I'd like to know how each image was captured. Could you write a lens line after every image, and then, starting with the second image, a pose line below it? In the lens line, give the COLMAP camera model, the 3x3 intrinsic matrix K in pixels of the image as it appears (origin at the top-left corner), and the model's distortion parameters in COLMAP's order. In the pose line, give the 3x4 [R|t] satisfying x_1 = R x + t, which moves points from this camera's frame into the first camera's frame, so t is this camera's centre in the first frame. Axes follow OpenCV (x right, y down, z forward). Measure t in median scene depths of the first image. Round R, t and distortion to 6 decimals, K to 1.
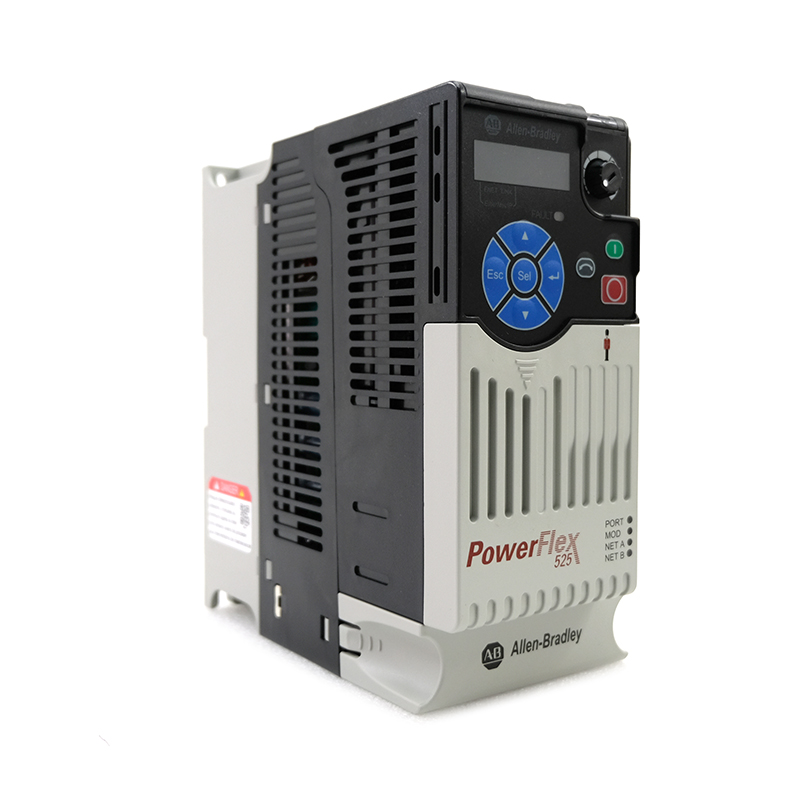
lens RADIAL K [[1007.3, 0, 435.2], [0, 1007.3, 378.6], [0, 0, 1]] dist [-0.067388, 0.000000]
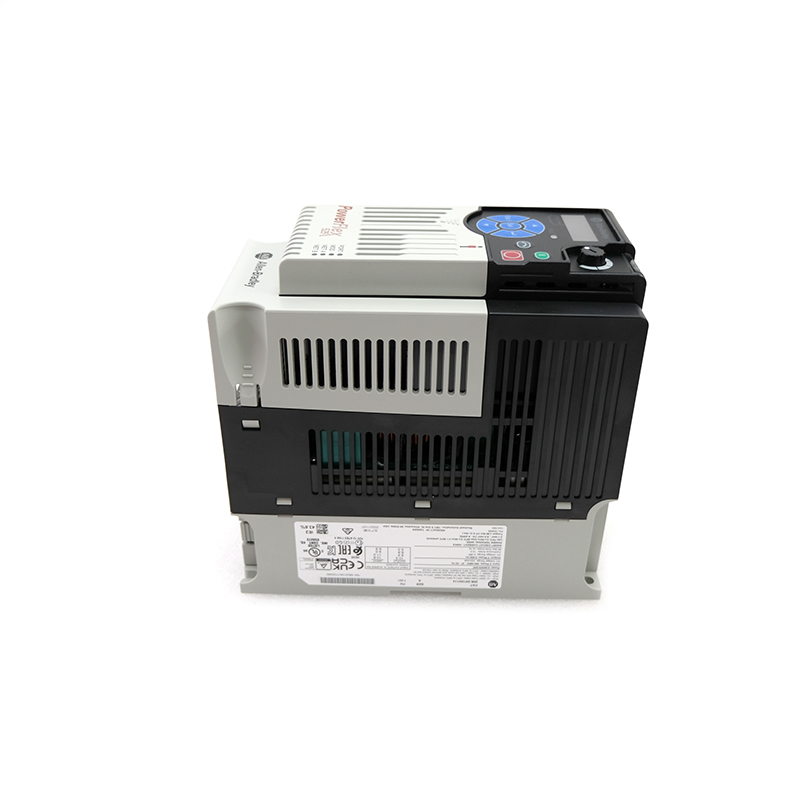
lens RADIAL K [[795.7, 0, 400.9], [0, 795.7, 397.8], [0, 0, 1]] dist [-0.043306, 0.000000]
pose [[-0.012605, -0.090181, -0.995846, 1.268970], [-0.998356, -0.054549, 0.017577, 0.033649], [-0.055908, 0.994430, -0.089346, 1.333004]]
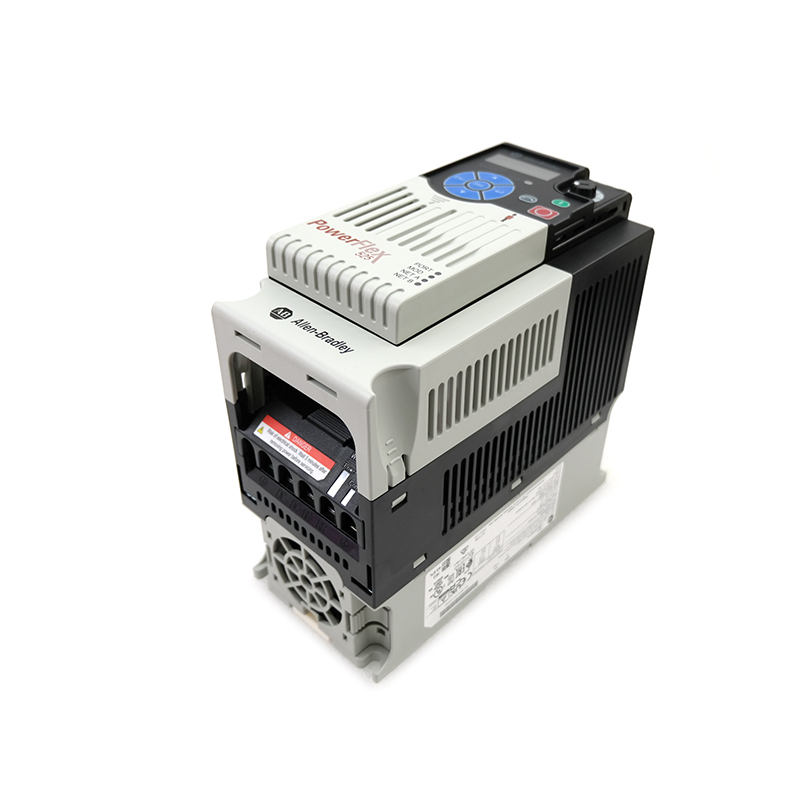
lens RADIAL K [[795.7, 0, 393.9], [0, 795.7, 400.8], [0, 0, 1]] dist [-0.043306, 0.000000]
pose [[0.571534, -0.124223, -0.811121, 0.917186], [-0.718957, 0.400660, -0.567954, 0.779329], [0.395537, 0.907766, 0.139680, 1.029721]]
